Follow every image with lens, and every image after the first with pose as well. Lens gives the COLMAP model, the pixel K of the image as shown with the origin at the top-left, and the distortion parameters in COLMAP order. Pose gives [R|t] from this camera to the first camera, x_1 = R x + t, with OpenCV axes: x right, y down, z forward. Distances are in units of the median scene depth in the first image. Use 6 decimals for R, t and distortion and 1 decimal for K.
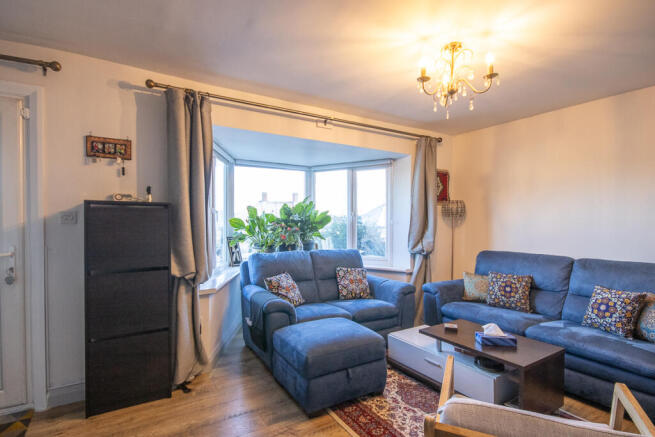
lens RADIAL K [[339.6, 0, 327.5], [0, 339.6, 218.5], [0, 0, 1]] dist [-0.000003, 0.000072]
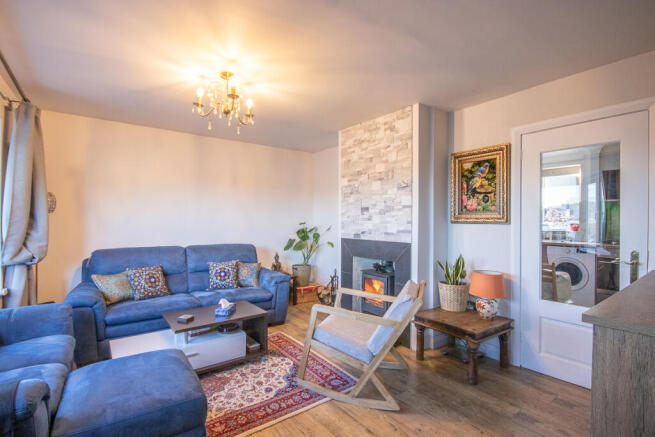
lens RADIAL K [[304.6, 0, 327.5], [0, 304.6, 218.5], [0, 0, 1]] dist [0.000545, 0.000118]
pose [[-0.099574, 0.000510, 0.995030, -0.536567], [-0.017370, 0.999847, -0.002250, -0.002380], [-0.994878, -0.017508, -0.099550, 0.543924]]
